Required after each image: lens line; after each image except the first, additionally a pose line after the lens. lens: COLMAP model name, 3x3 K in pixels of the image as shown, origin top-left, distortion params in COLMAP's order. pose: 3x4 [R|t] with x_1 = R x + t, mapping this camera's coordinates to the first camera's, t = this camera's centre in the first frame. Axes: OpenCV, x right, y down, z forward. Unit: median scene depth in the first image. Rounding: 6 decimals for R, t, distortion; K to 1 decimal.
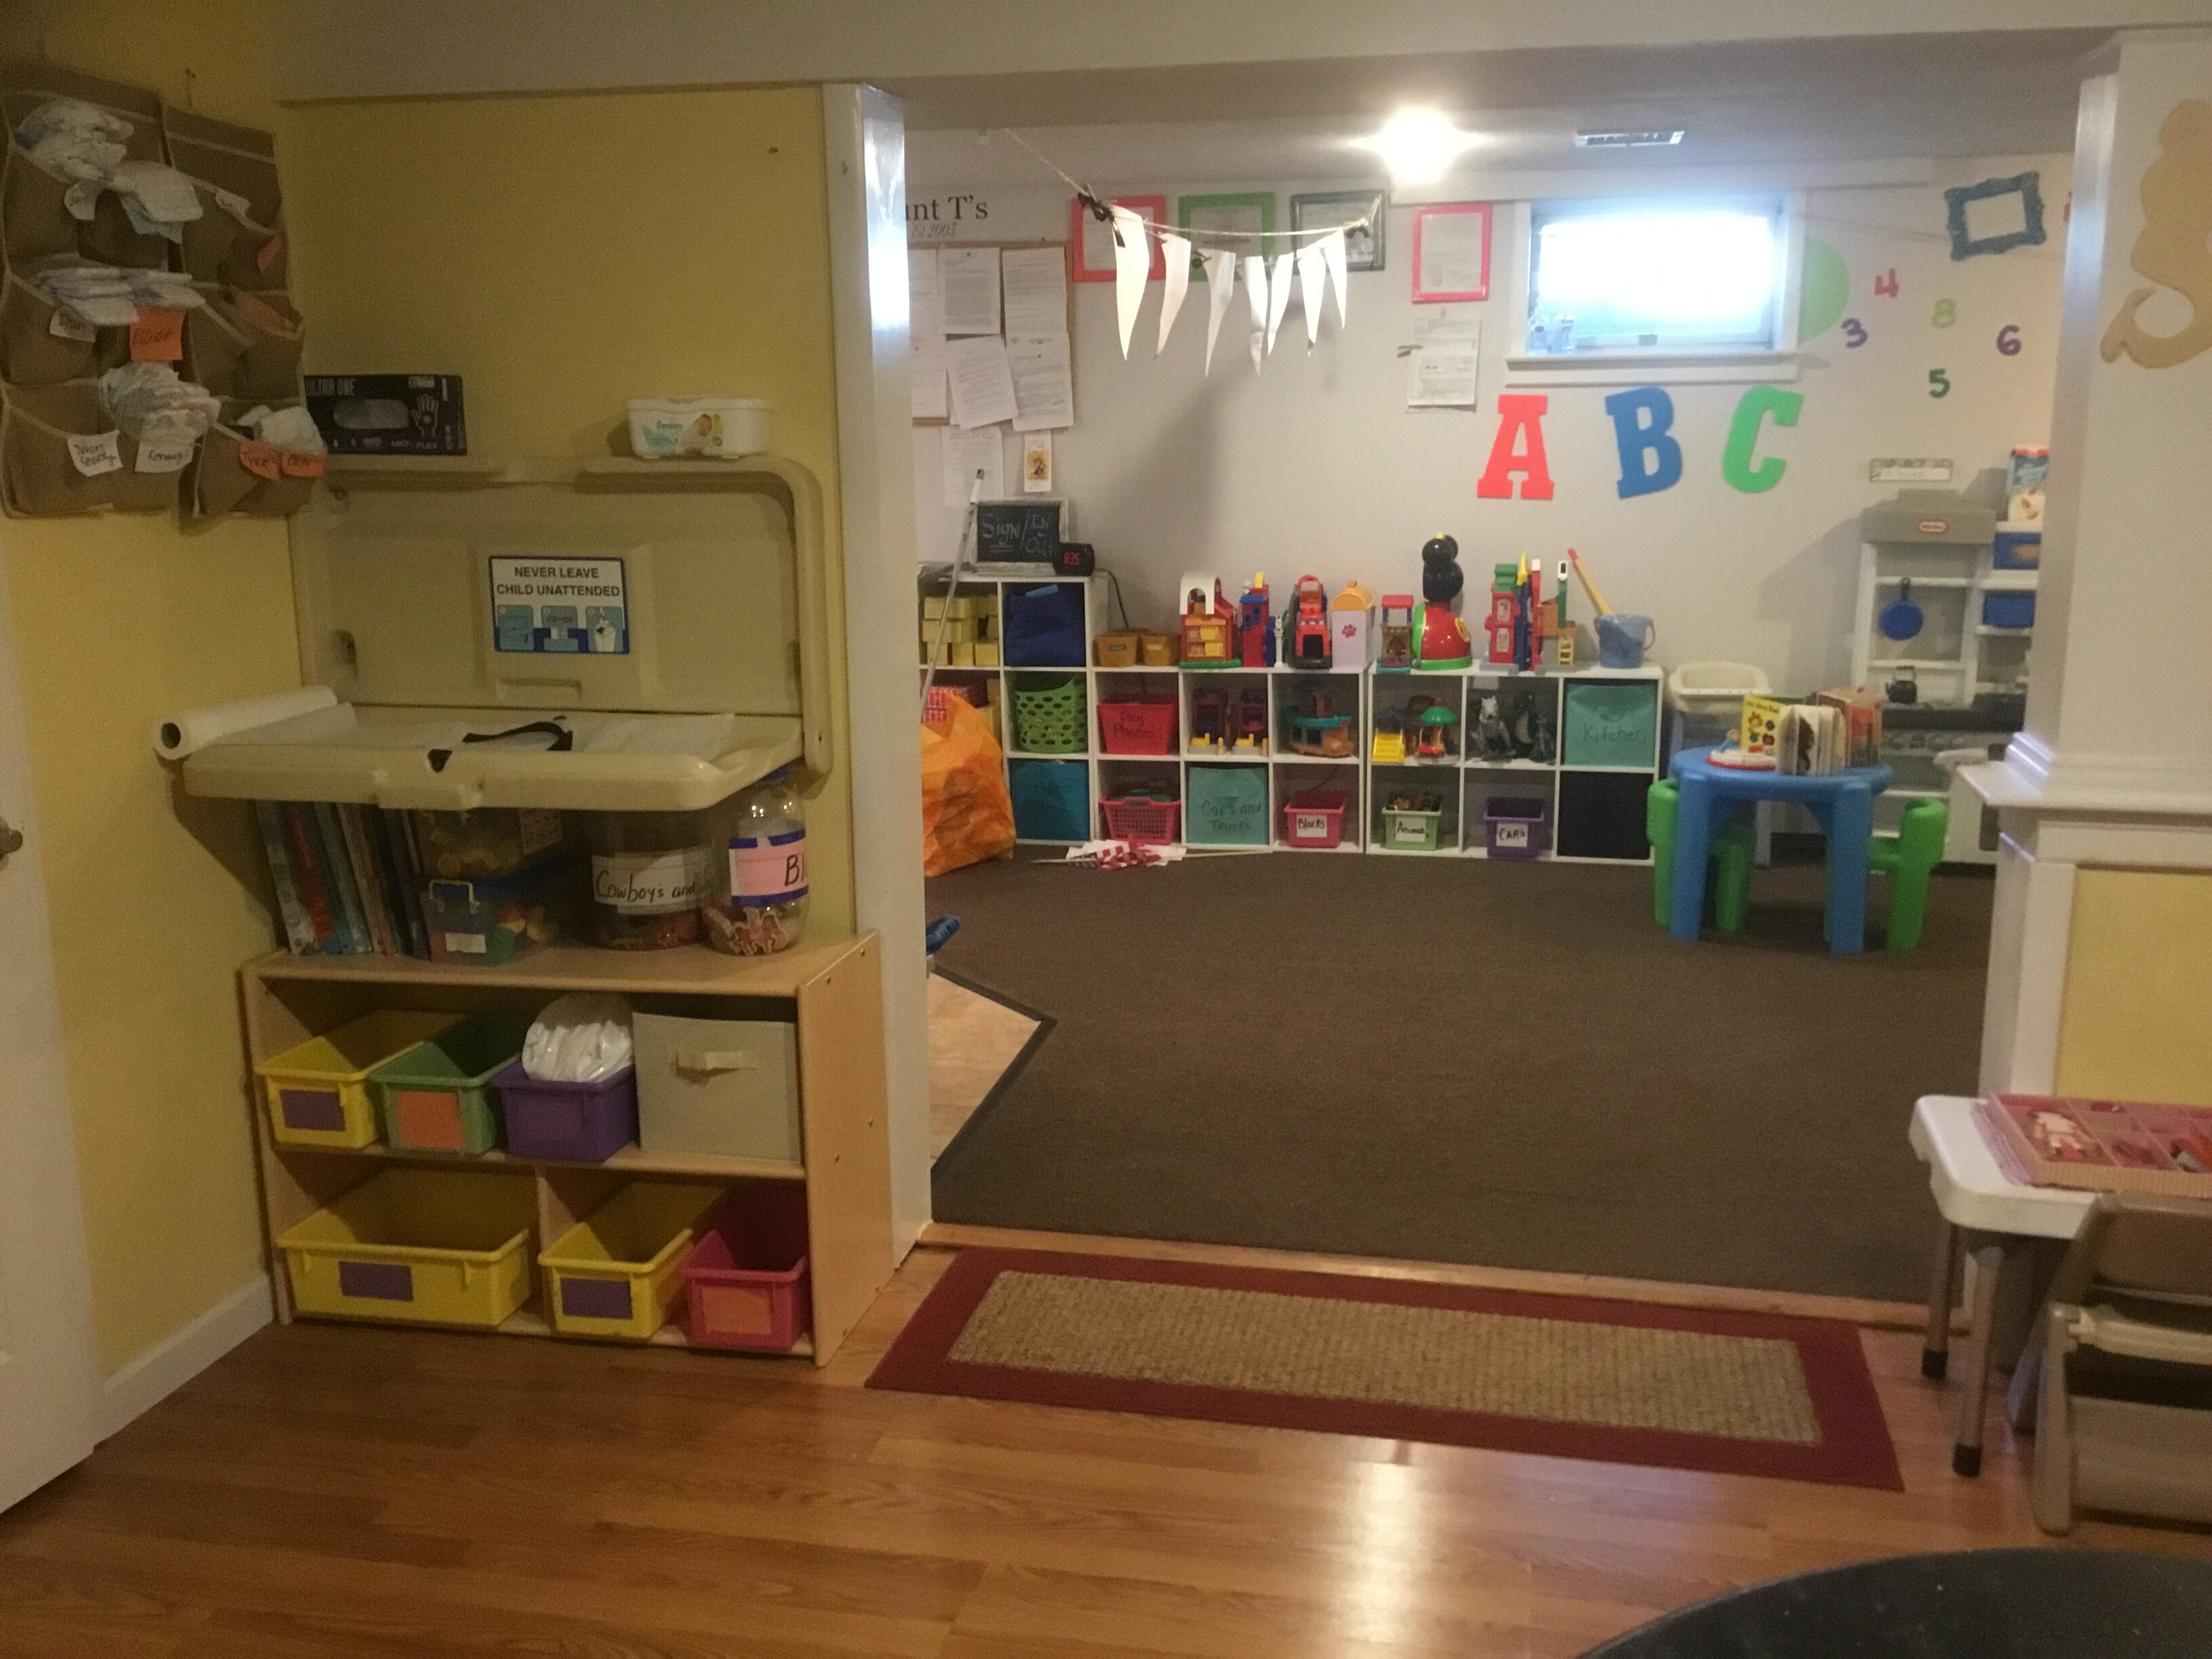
lens RADIAL K [[1977.5, 0, 1089.6], [0, 1977.5, 833.1], [0, 0, 1]] dist [0.107016, -0.159711]
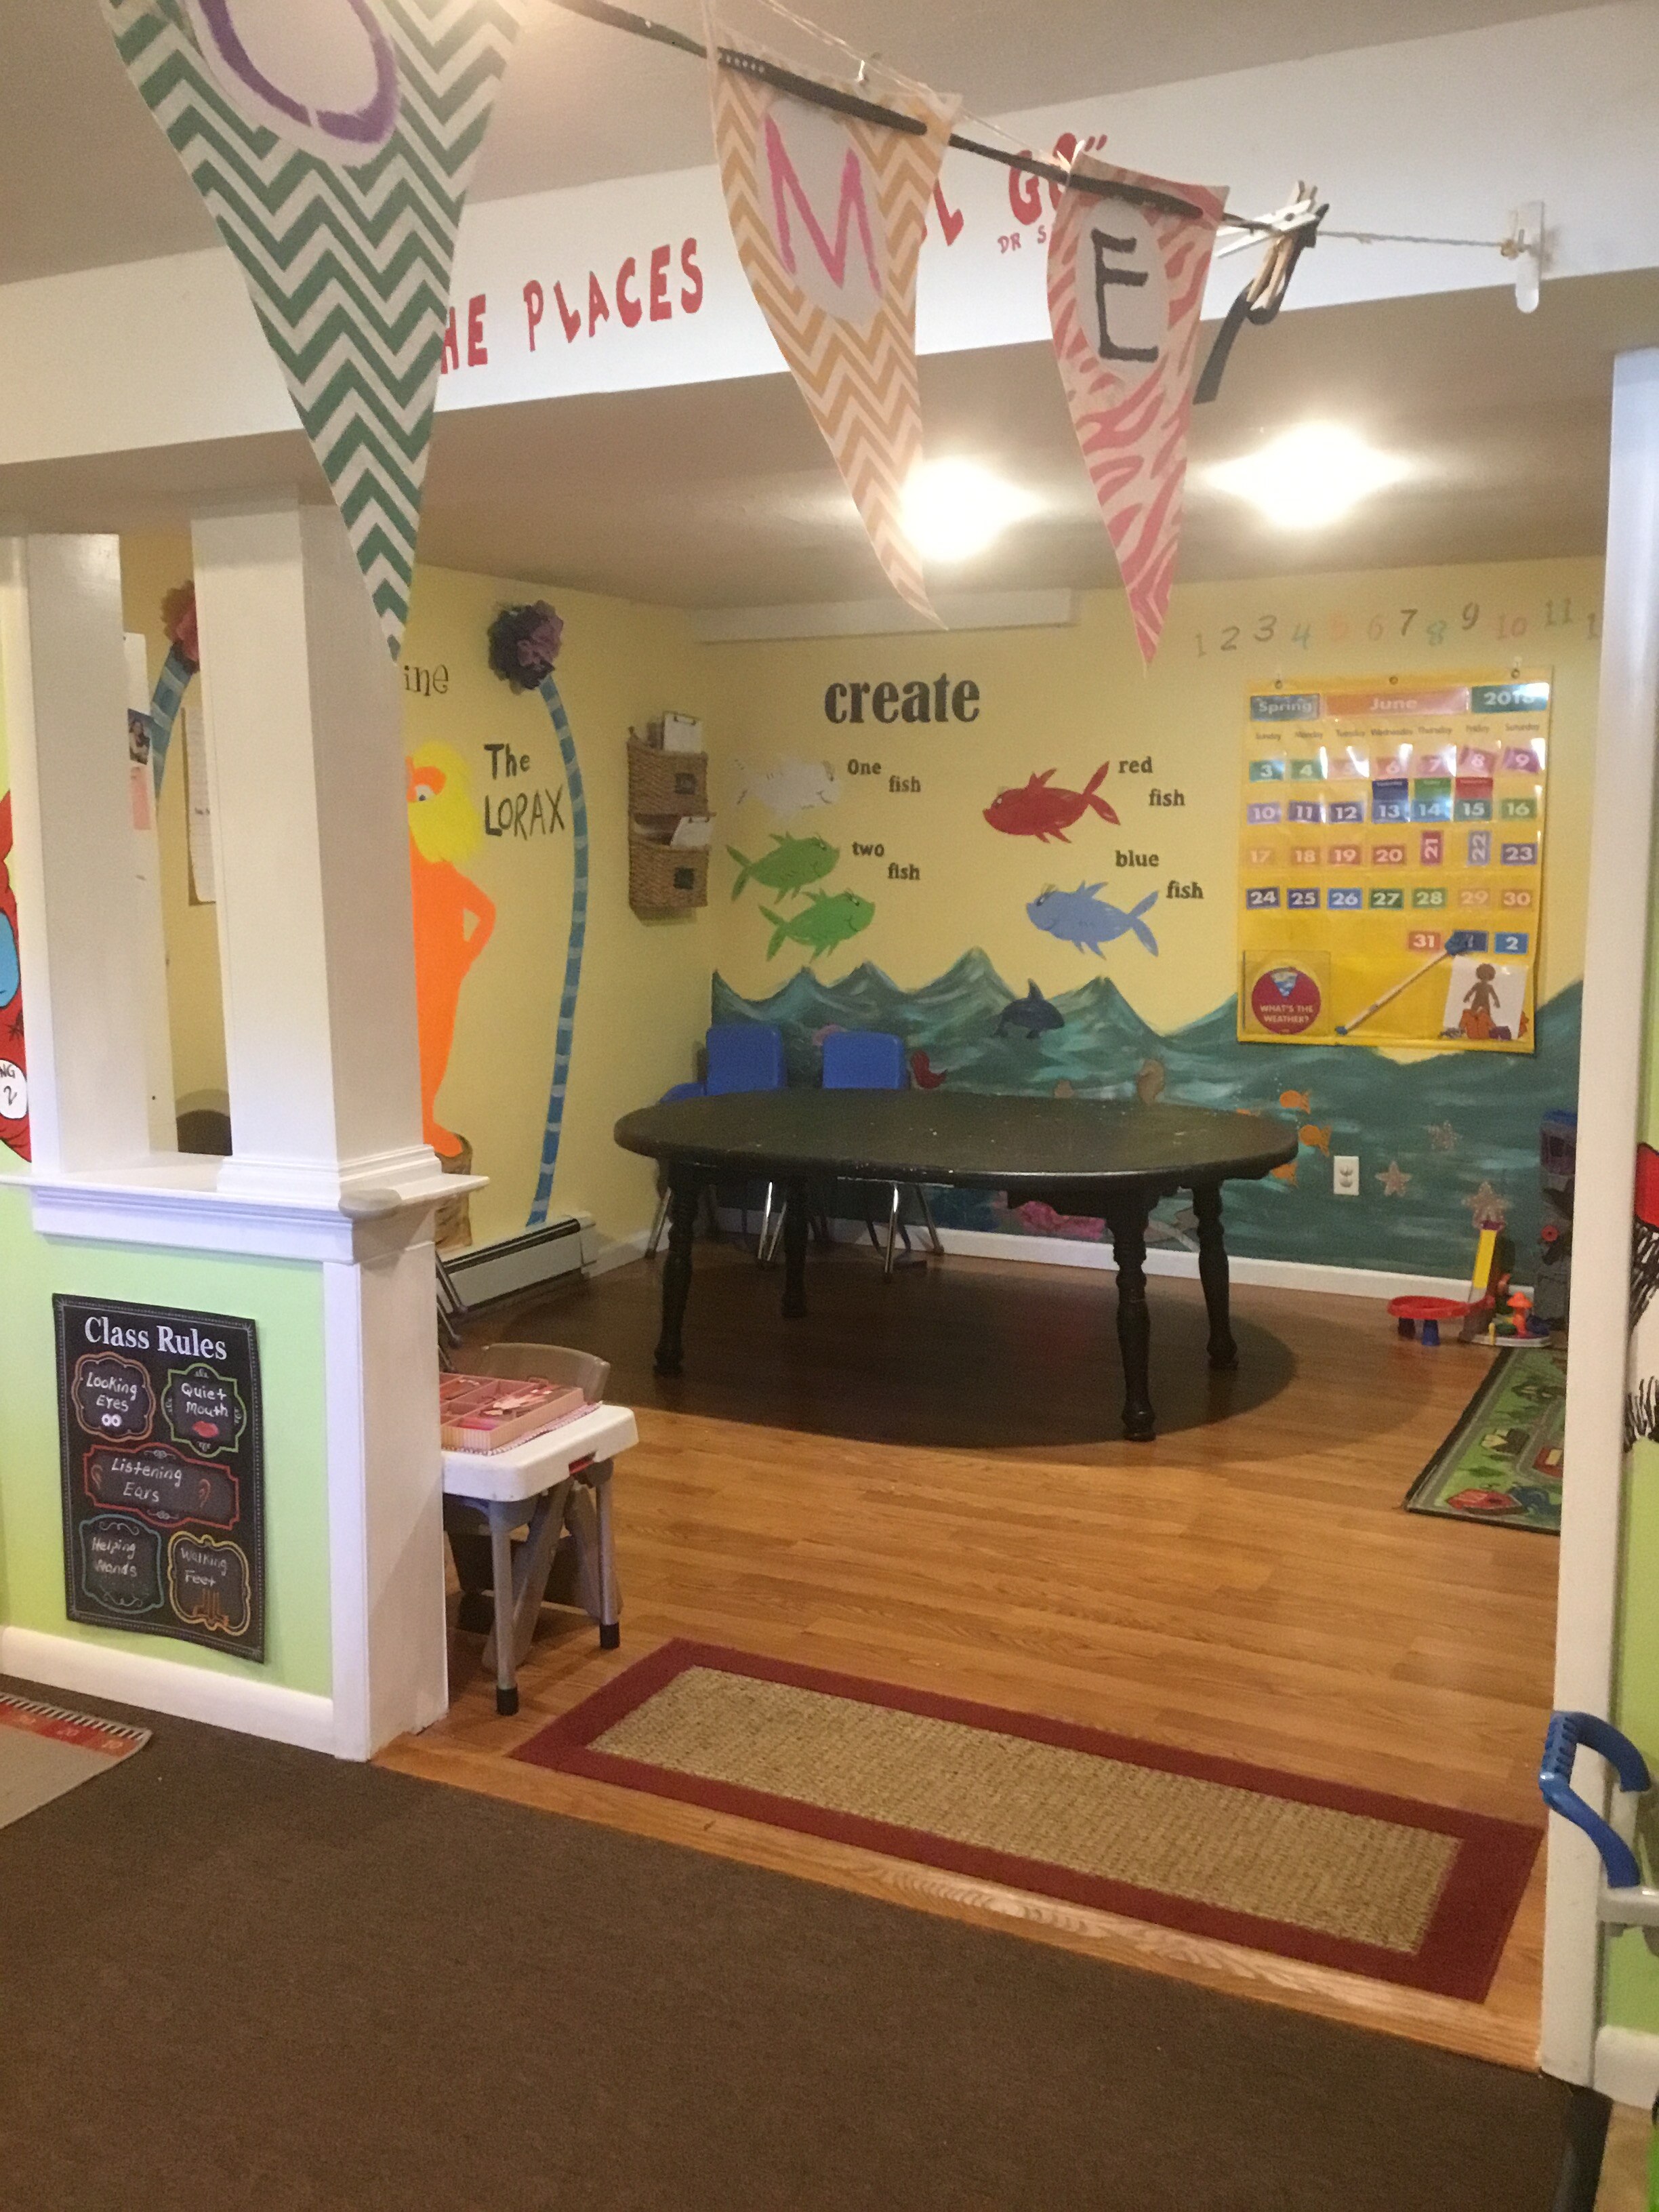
lens RADIAL K [[1977.5, 0, 830.8], [0, 1977.5, 1113.6], [0, 0, 1]] dist [0.107016, -0.159711]
pose [[-0.968833, -0.012446, 0.247402, -0.013919], [0.075485, 0.936404, 0.342709, -0.374005], [-0.235934, 0.350703, -0.906279, 1.734456]]
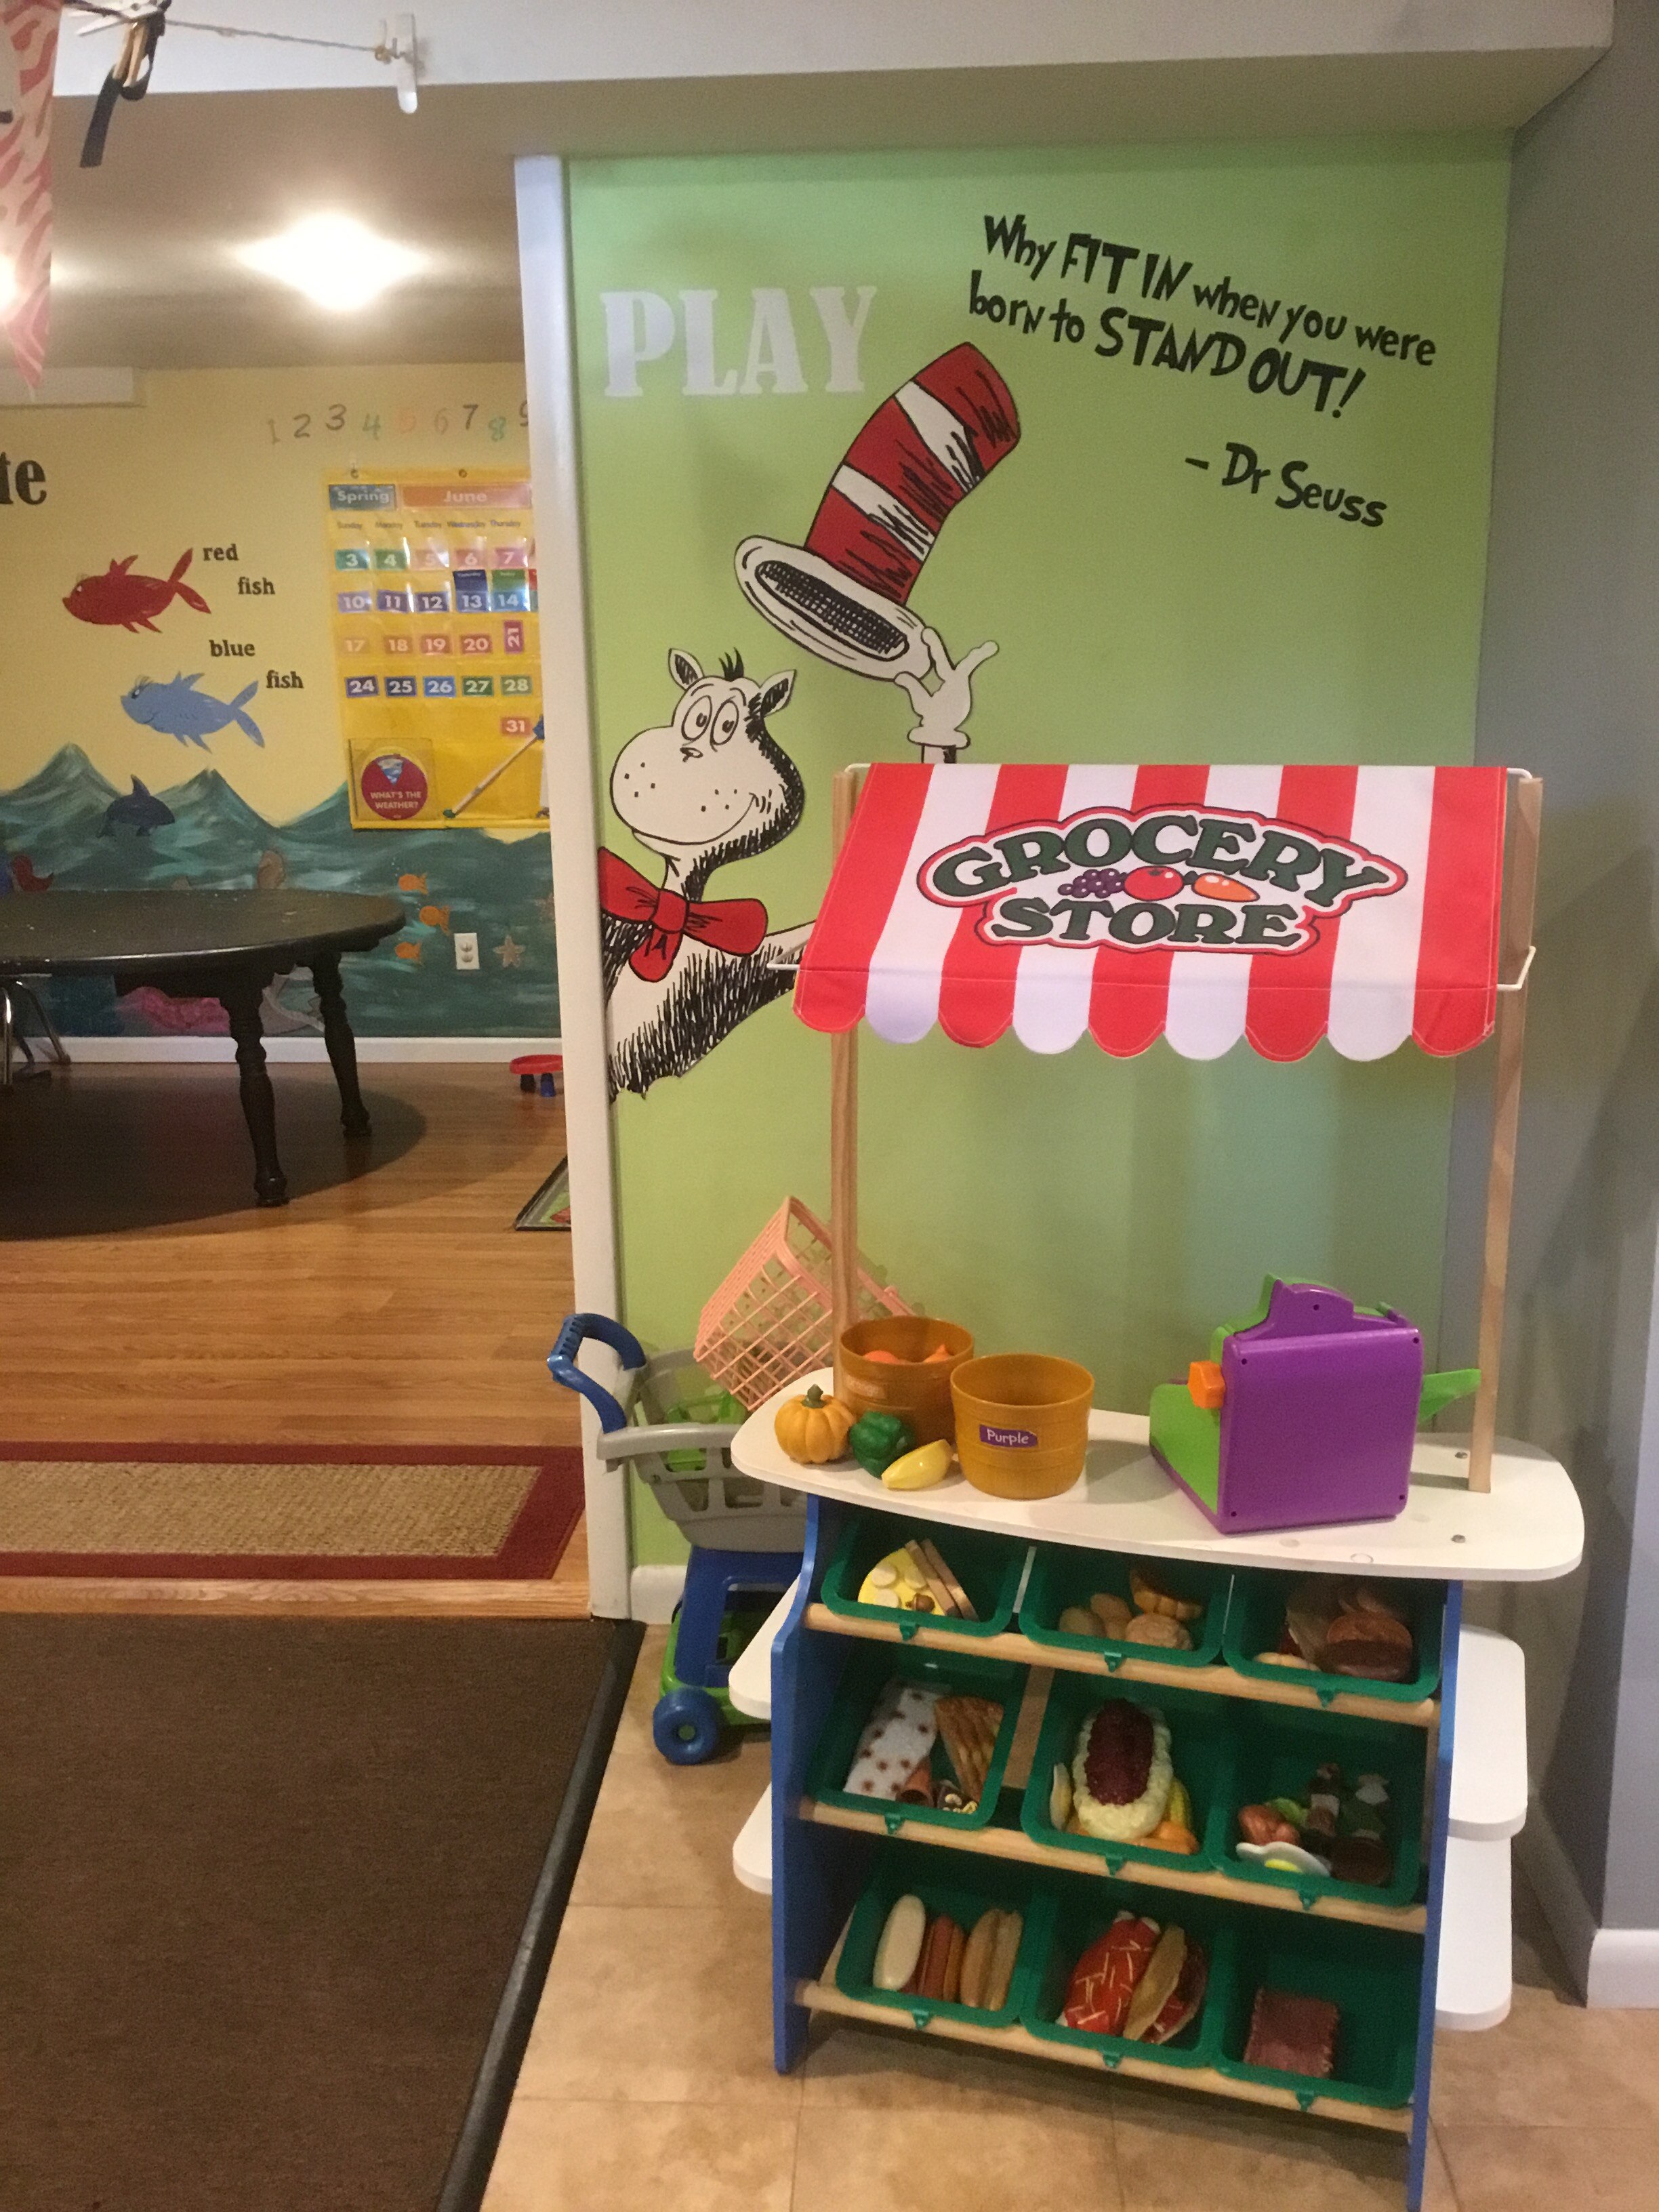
lens RADIAL K [[1977.5, 0, 834.5], [0, 1977.5, 1105.4], [0, 0, 1]] dist [0.107016, -0.159711]
pose [[-0.986085, 0.070470, -0.150564, -0.076883], [-0.002258, 0.899945, 0.435997, -0.371375], [0.166224, 0.430270, -0.887264, 1.843286]]
